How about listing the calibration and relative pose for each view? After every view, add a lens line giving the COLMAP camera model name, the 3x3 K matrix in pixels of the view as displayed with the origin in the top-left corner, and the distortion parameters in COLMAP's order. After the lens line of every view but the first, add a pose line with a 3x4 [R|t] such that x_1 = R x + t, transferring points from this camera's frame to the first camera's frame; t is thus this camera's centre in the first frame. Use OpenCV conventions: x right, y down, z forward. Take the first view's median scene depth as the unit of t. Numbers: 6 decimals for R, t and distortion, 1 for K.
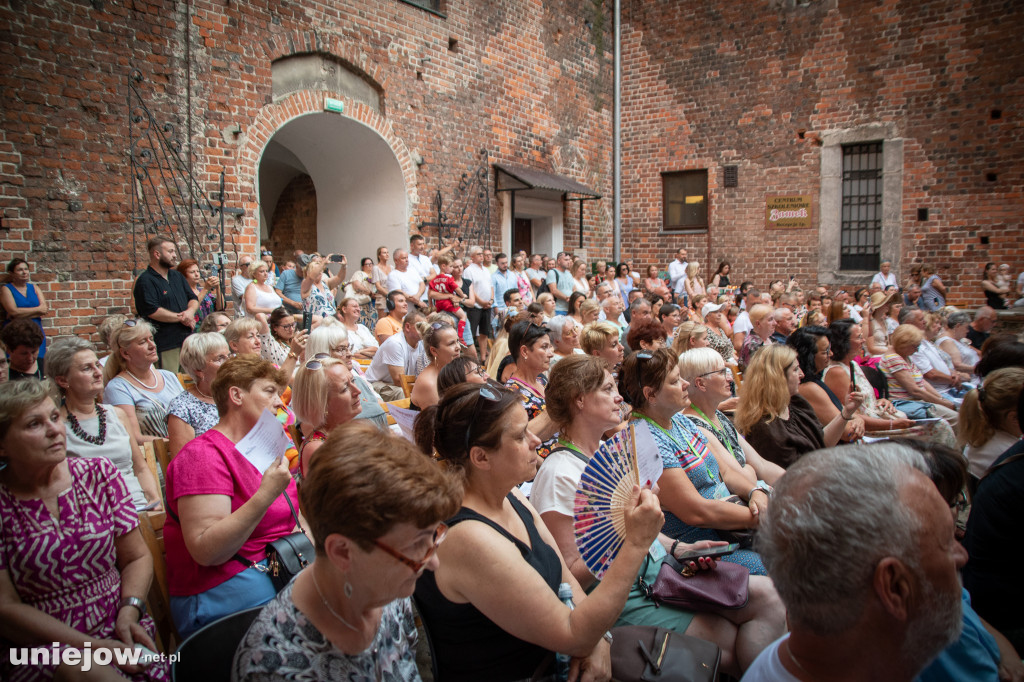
lens RADIAL K [[841.1, 0, 538.6], [0, 841.1, 329.3], [0, 0, 1]] dist [-0.148073, 0.141567]
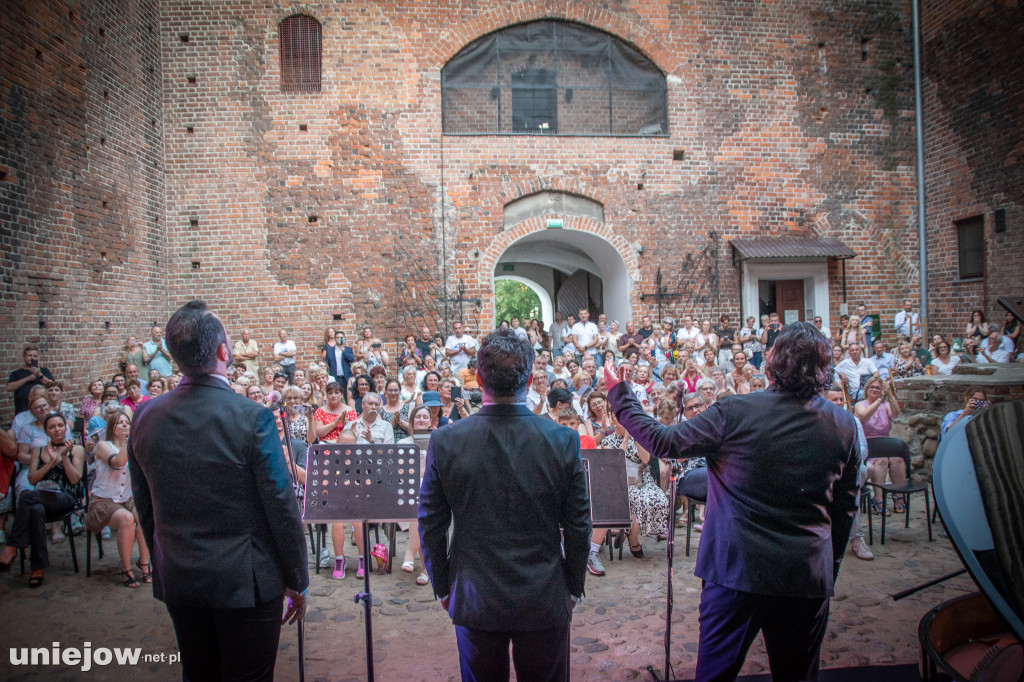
lens RADIAL K [[841.1, 0, 515.0], [0, 841.1, 337.5], [0, 0, 1]] dist [-0.148073, 0.141567]
pose [[0.648187, -0.007163, -0.761448, 0.798753], [-0.019832, 0.999458, -0.026283, -0.018633], [0.761223, 0.032138, 0.647693, -0.038761]]
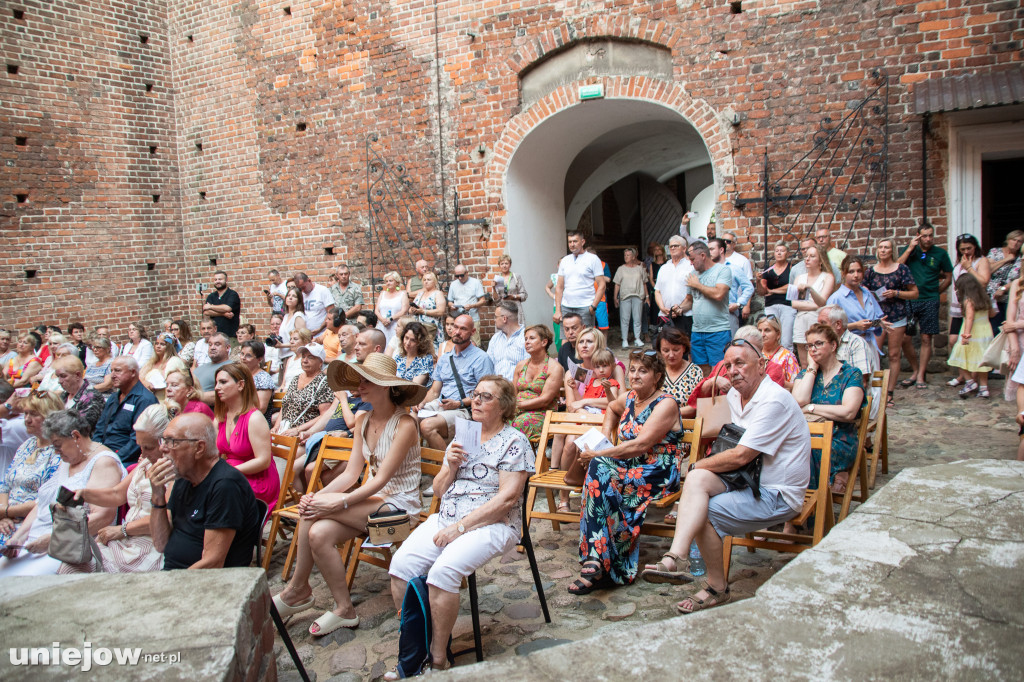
lens RADIAL K [[821.6, 0, 517.1], [0, 821.6, 338.6], [0, 0, 1]] dist [-0.155304, 0.140725]
pose [[0.073954, 0.098592, -0.992376, 0.627063], [-0.009846, 0.995125, 0.098131, -0.075165], [0.997213, 0.002514, 0.074564, 0.777941]]
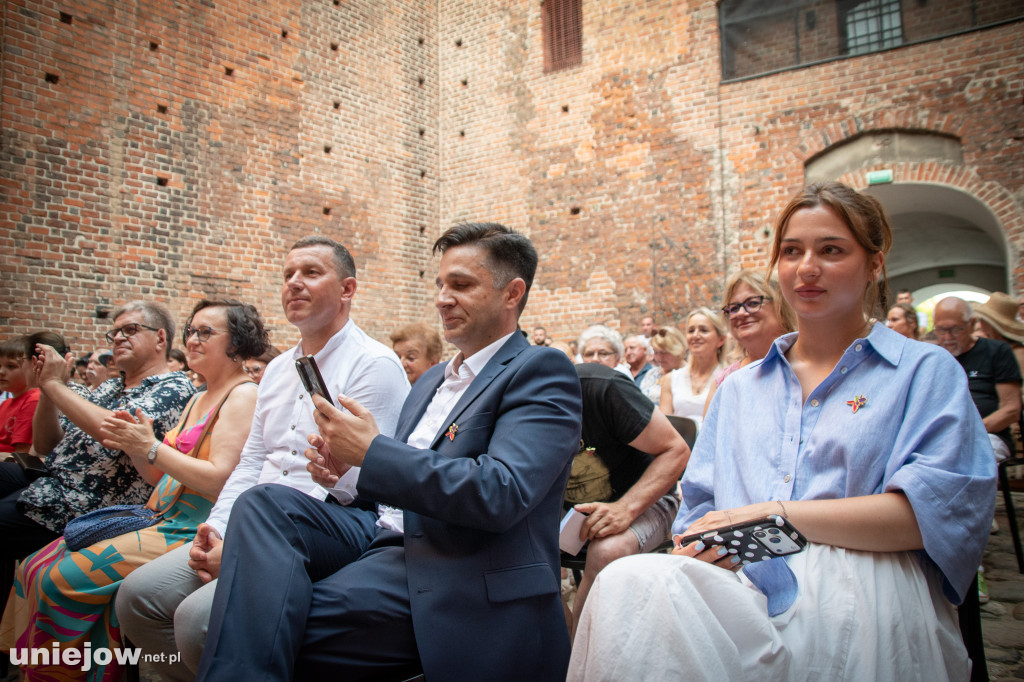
lens RADIAL K [[841.1, 0, 506.7], [0, 841.1, 323.1], [0, 0, 1]] dist [-0.148073, 0.141567]
pose [[-0.034561, -0.095165, -0.994861, 0.697062], [-0.053087, 0.994226, -0.093260, 0.025893], [0.997992, 0.049591, -0.039413, 0.538595]]
